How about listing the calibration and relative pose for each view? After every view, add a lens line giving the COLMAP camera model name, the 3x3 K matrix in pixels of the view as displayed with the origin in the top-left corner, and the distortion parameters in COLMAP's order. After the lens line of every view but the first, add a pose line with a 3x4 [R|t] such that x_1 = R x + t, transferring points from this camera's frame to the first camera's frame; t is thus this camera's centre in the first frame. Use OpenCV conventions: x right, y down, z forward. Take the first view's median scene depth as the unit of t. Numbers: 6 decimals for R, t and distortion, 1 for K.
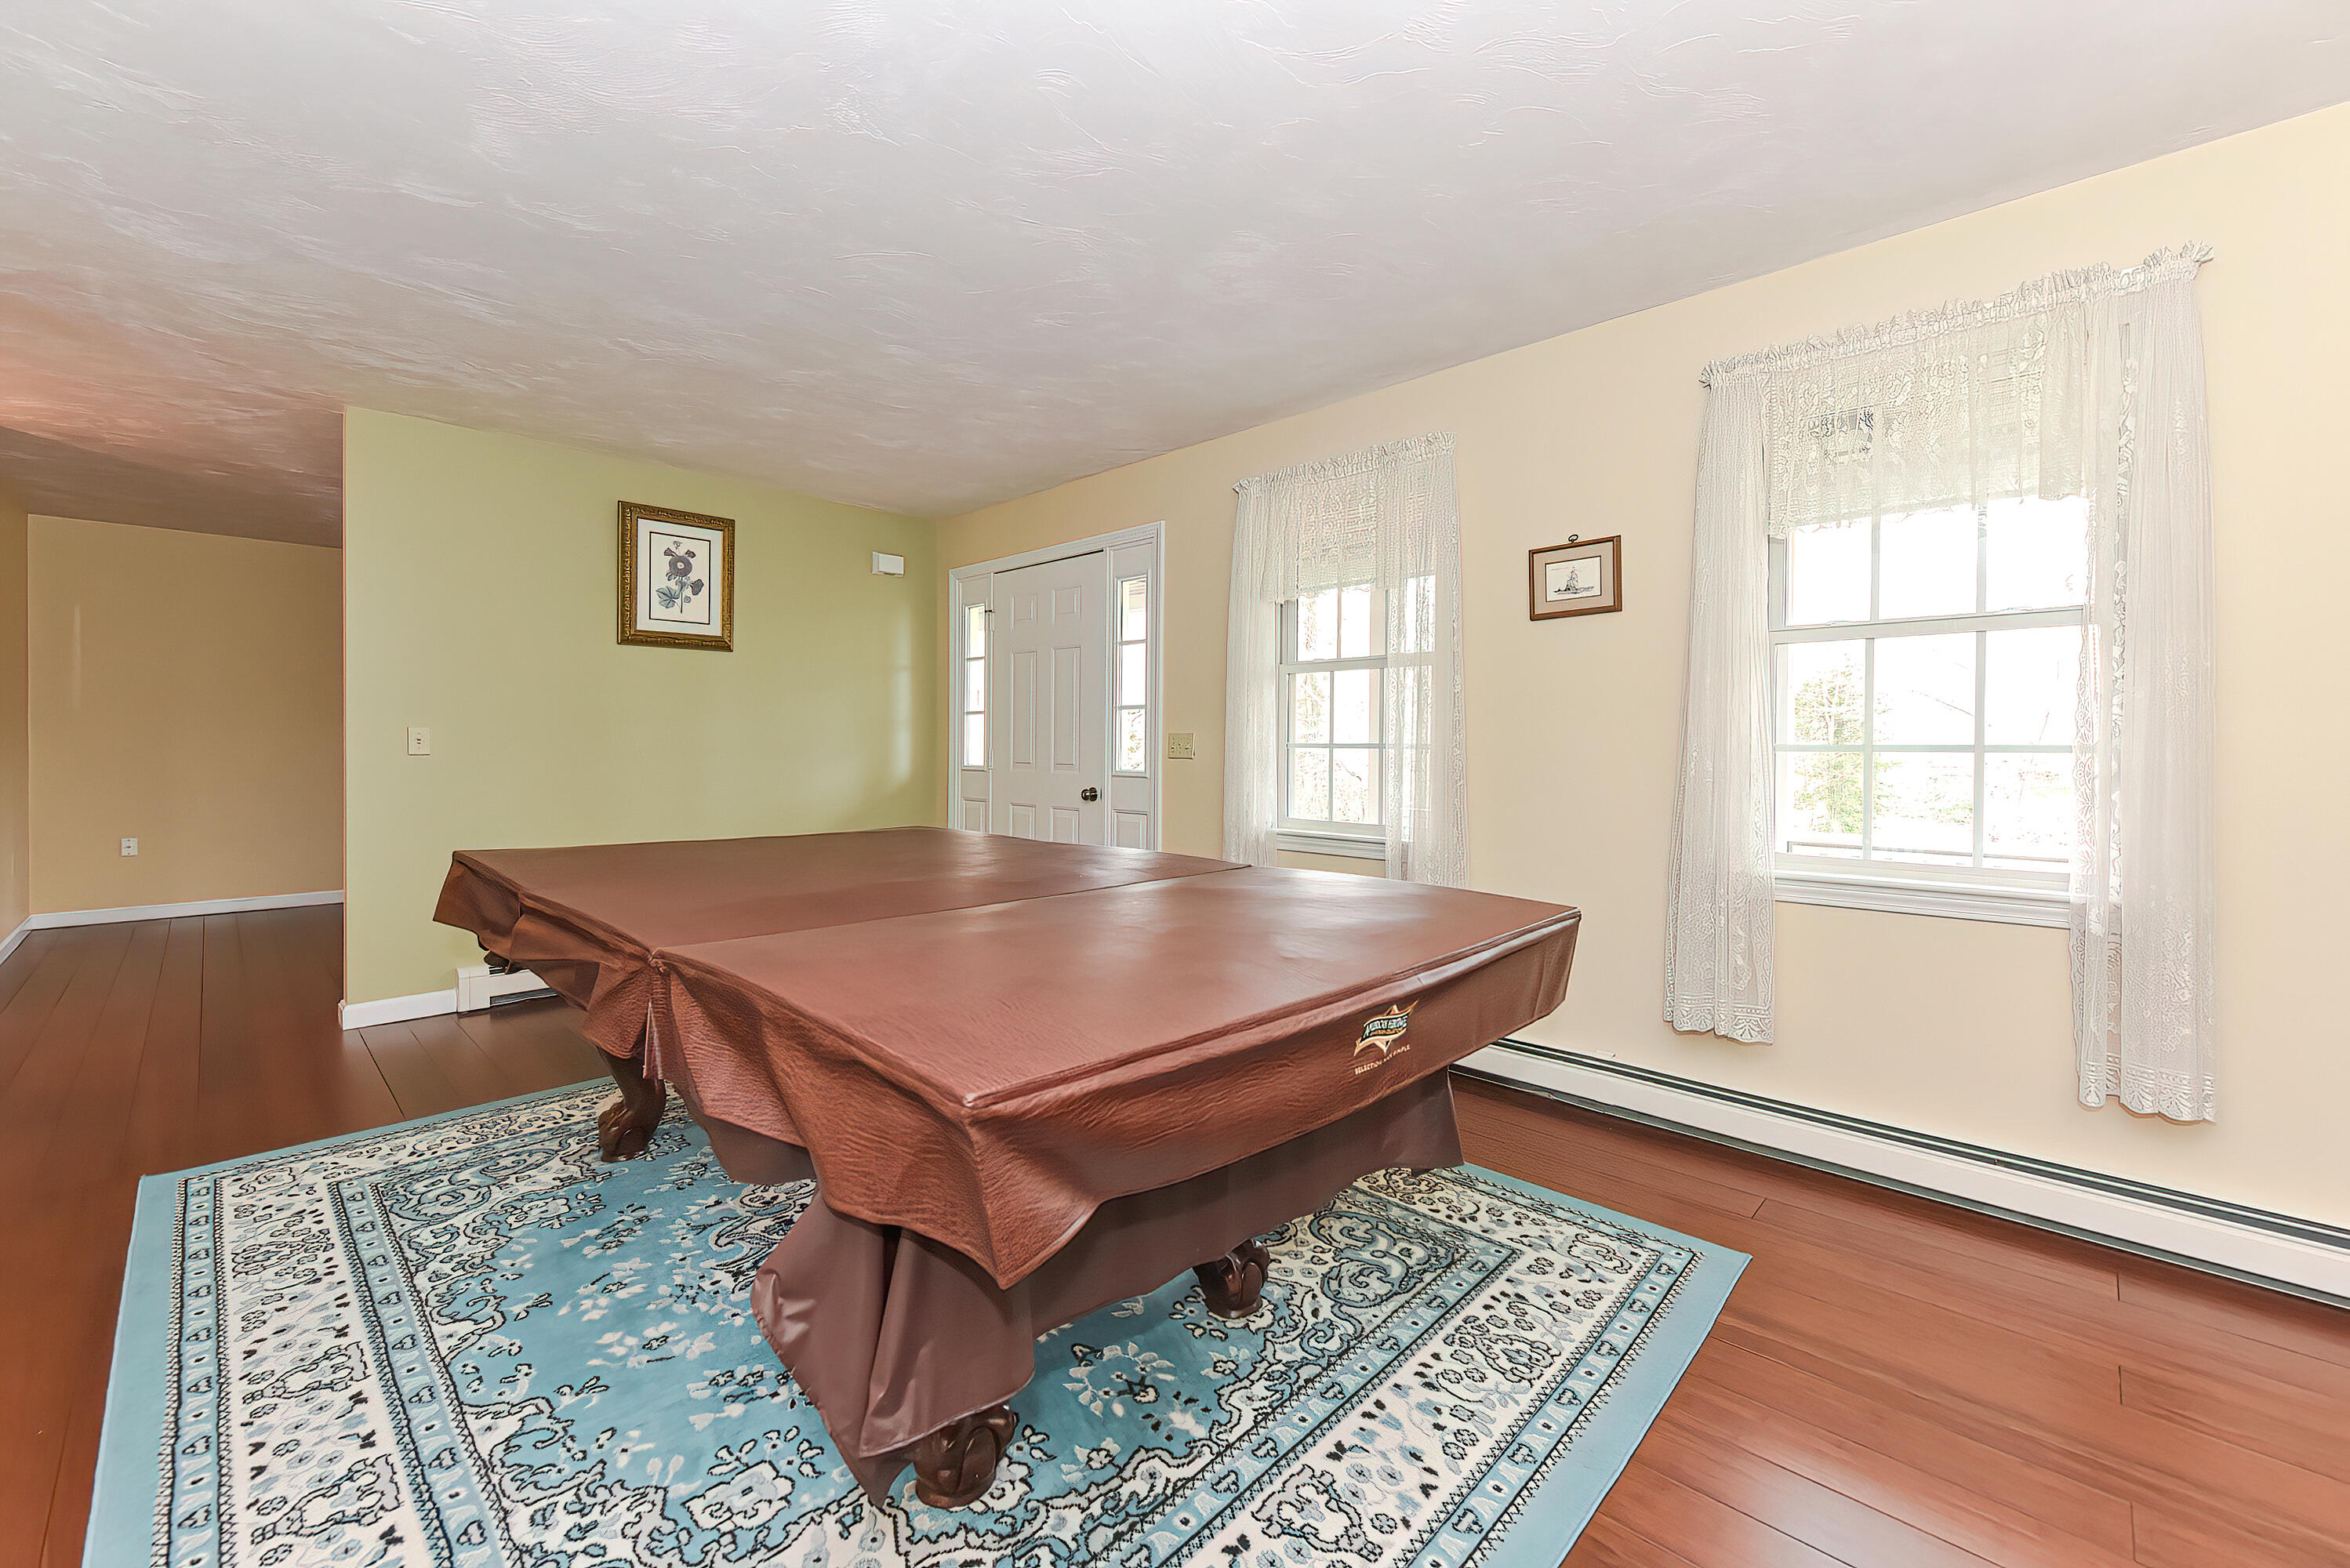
lens RADIAL K [[936.2, 0, 1185.2], [0, 936.2, 754.1], [0, 0, 1]] dist [0.001790, -0.000333]
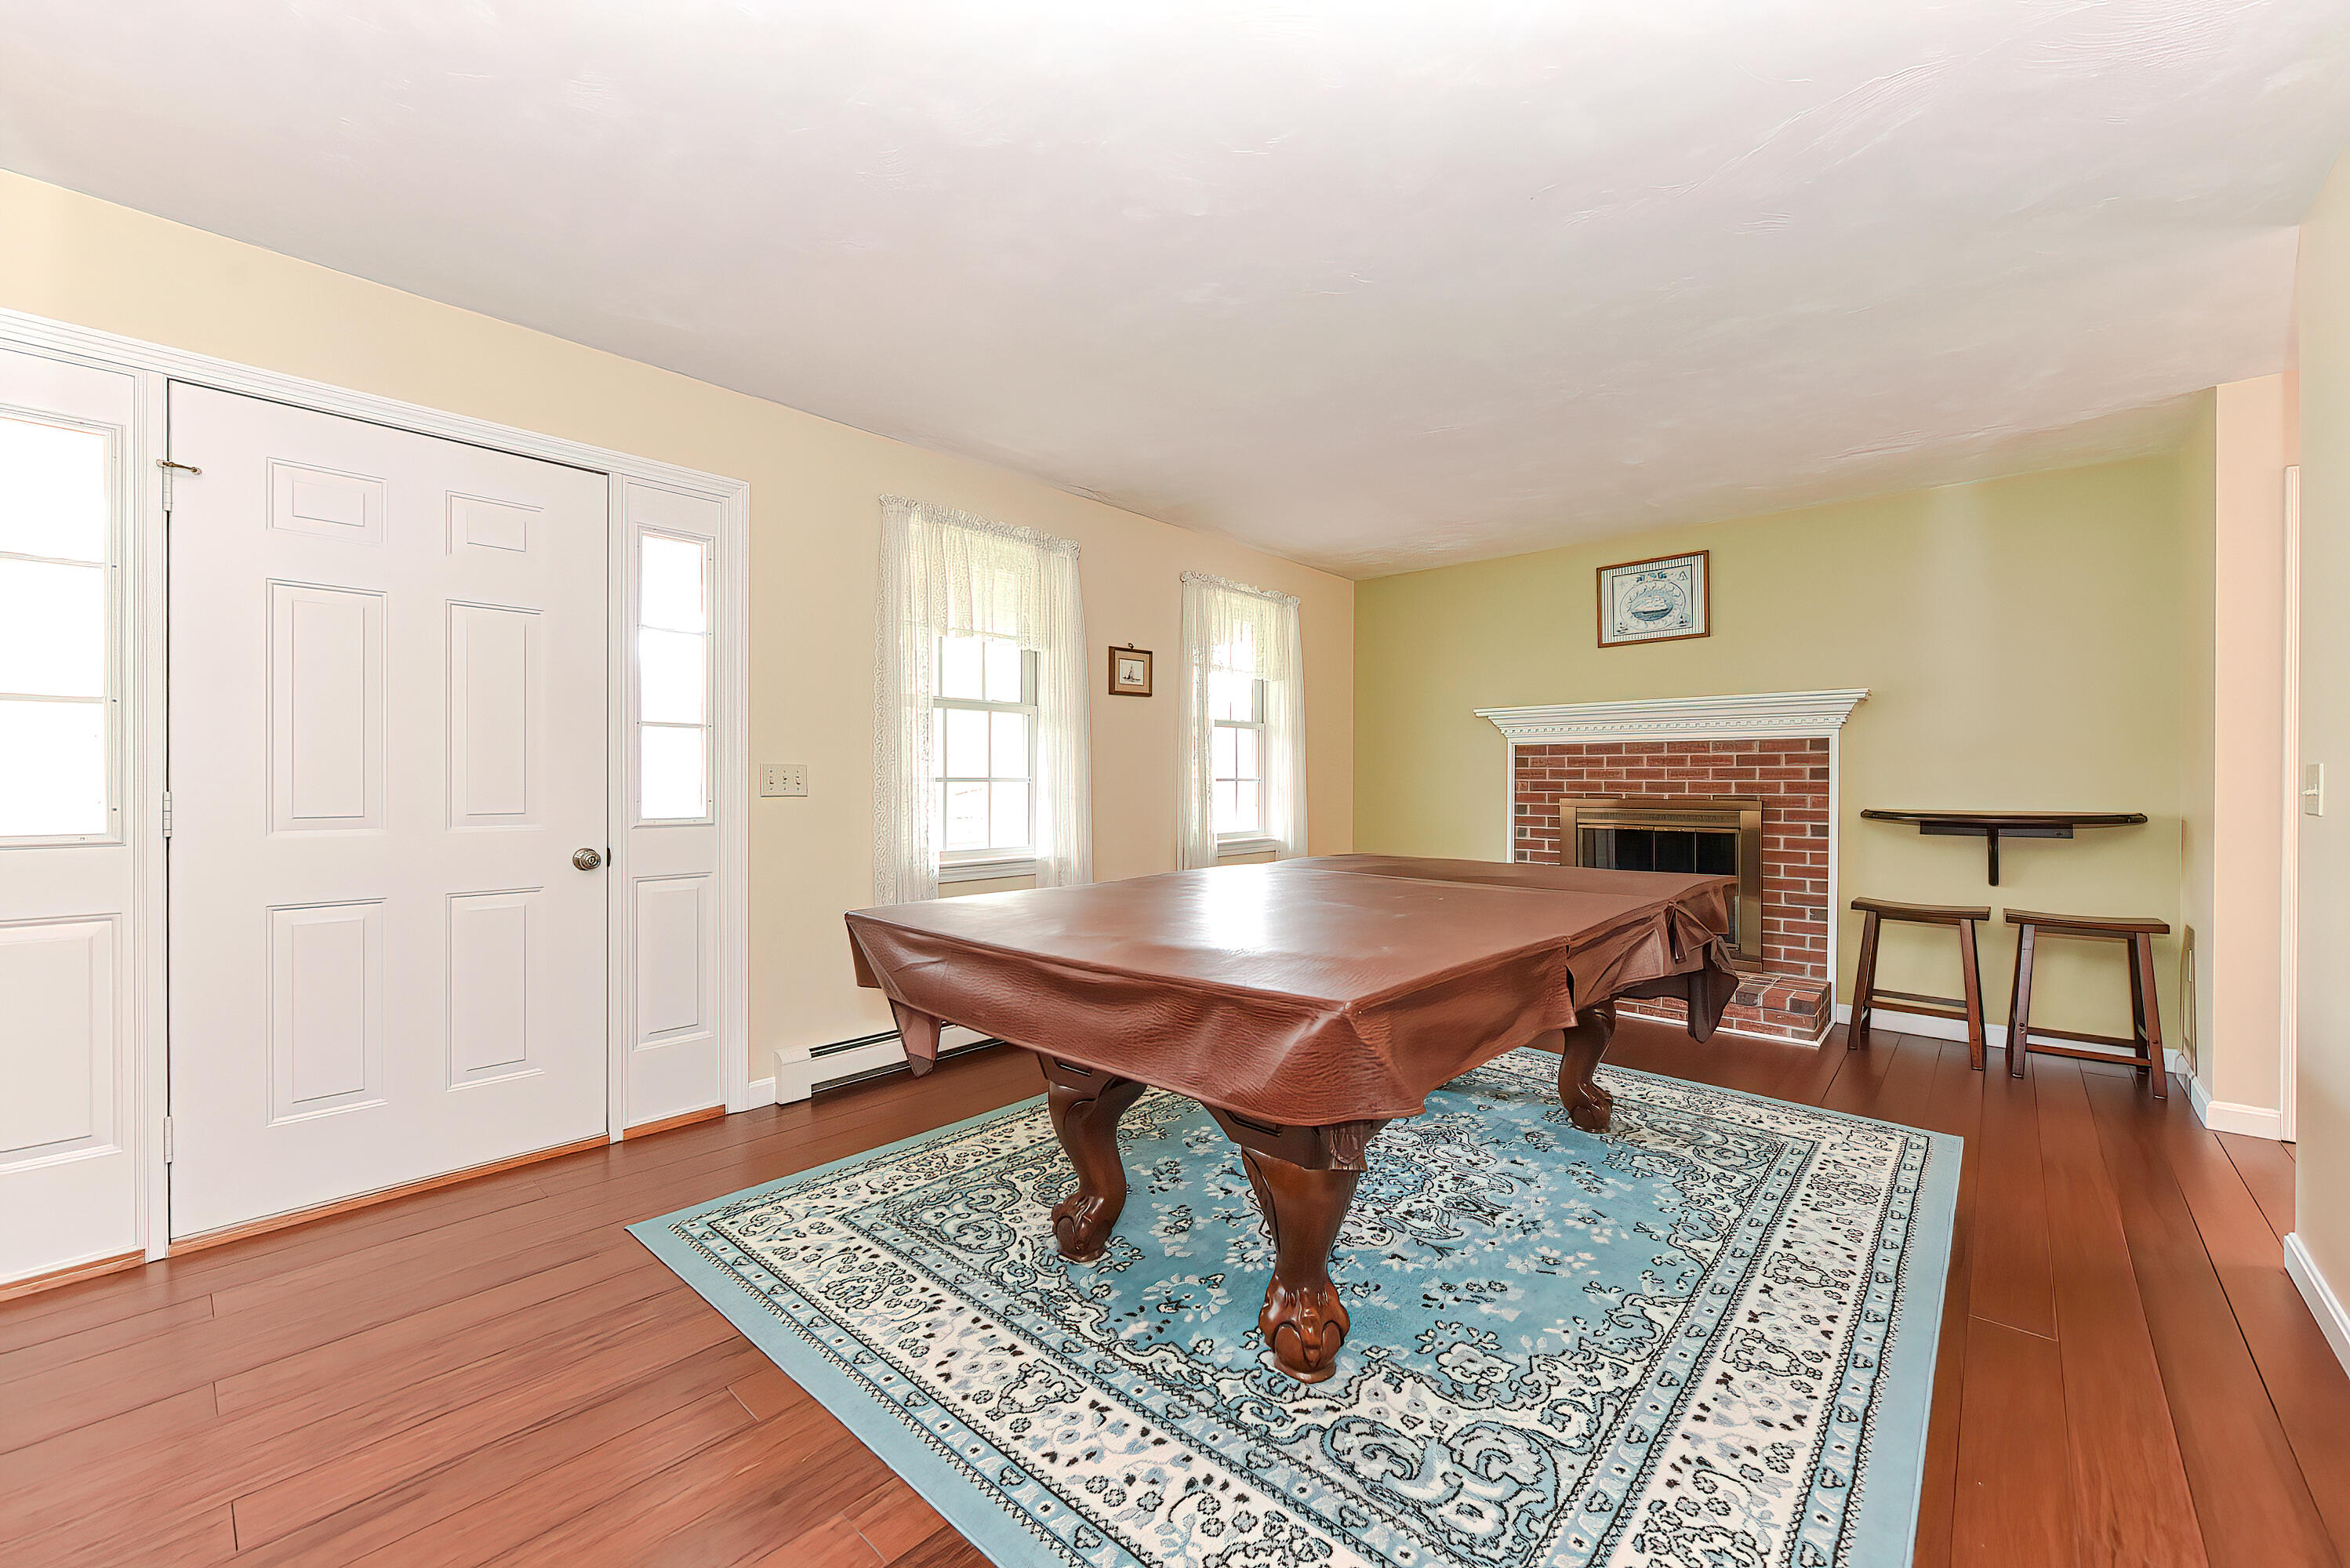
lens RADIAL K [[936.2, 0, 1167.5], [0, 936.2, 784.0], [0, 0, 1]] dist [0.001790, -0.000333]
pose [[-0.031493, -0.012269, 0.999429, -1.865574], [0.007073, 0.999897, 0.012497, -0.031364], [-0.999479, 0.007463, -0.031403, 1.616892]]
